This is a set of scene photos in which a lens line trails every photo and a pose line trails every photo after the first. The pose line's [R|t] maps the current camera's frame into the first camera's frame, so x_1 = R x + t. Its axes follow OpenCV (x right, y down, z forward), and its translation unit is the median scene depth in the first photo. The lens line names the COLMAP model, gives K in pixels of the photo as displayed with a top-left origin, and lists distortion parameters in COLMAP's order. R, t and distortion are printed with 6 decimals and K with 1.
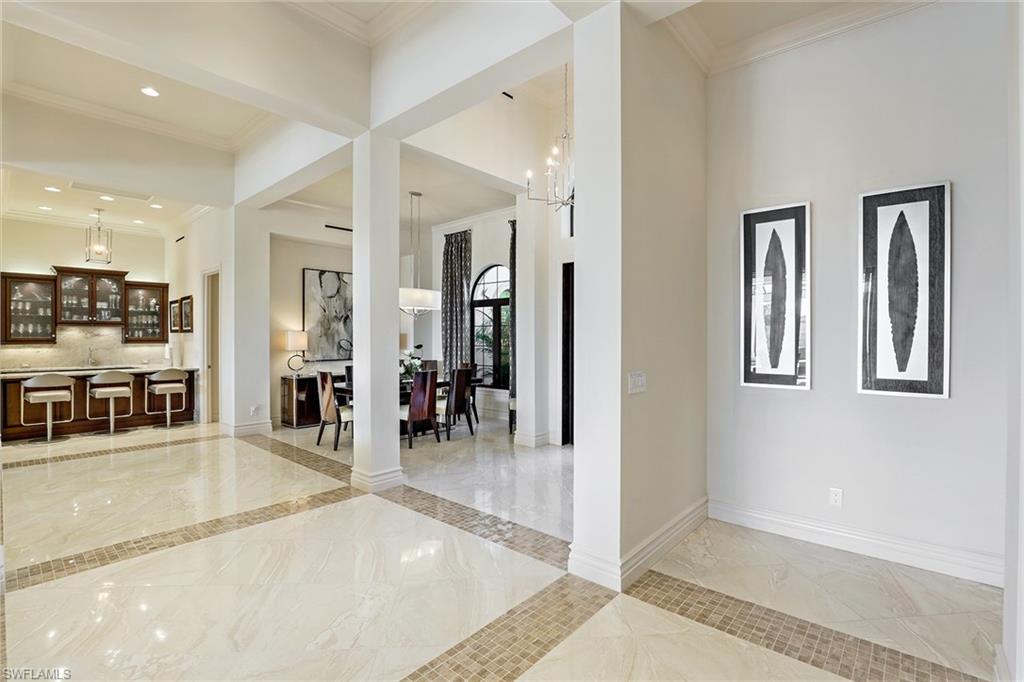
lens RADIAL K [[472.0, 0, 513.0], [0, 472.0, 343.8], [0, 0, 1]] dist [-0.000383, 0.000042]
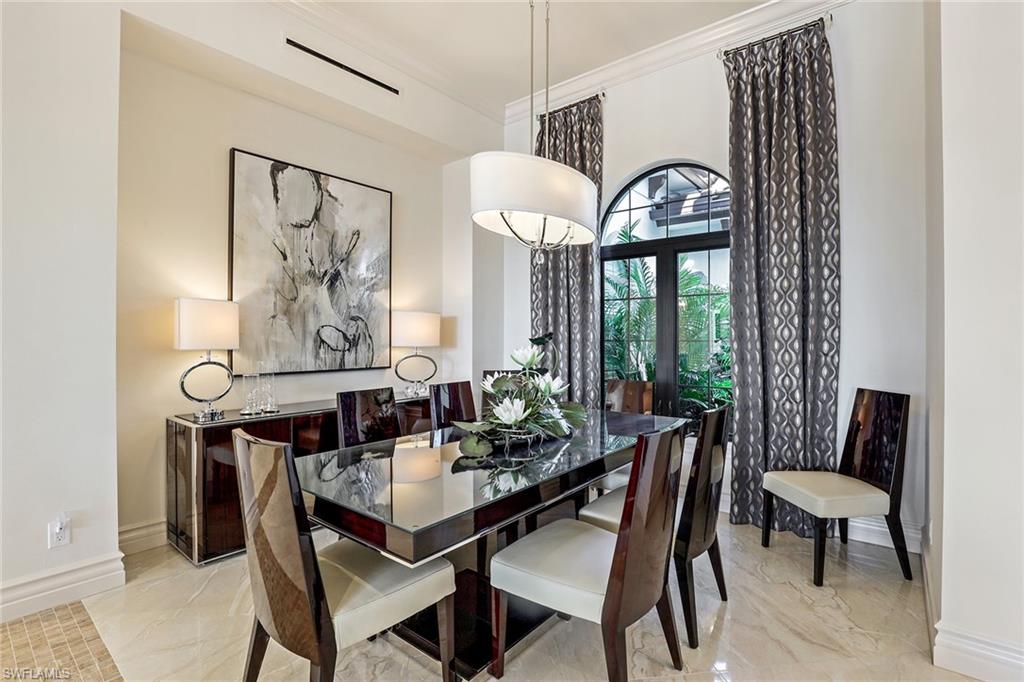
lens RADIAL K [[472.0, 0, 511.6], [0, 472.0, 336.9], [0, 0, 1]] dist [-0.000383, 0.000042]
pose [[0.998467, 0.003110, 0.055261, -0.214613], [-0.002486, 0.999932, -0.011352, 0.006523], [-0.055293, 0.011197, 0.998407, 0.556201]]
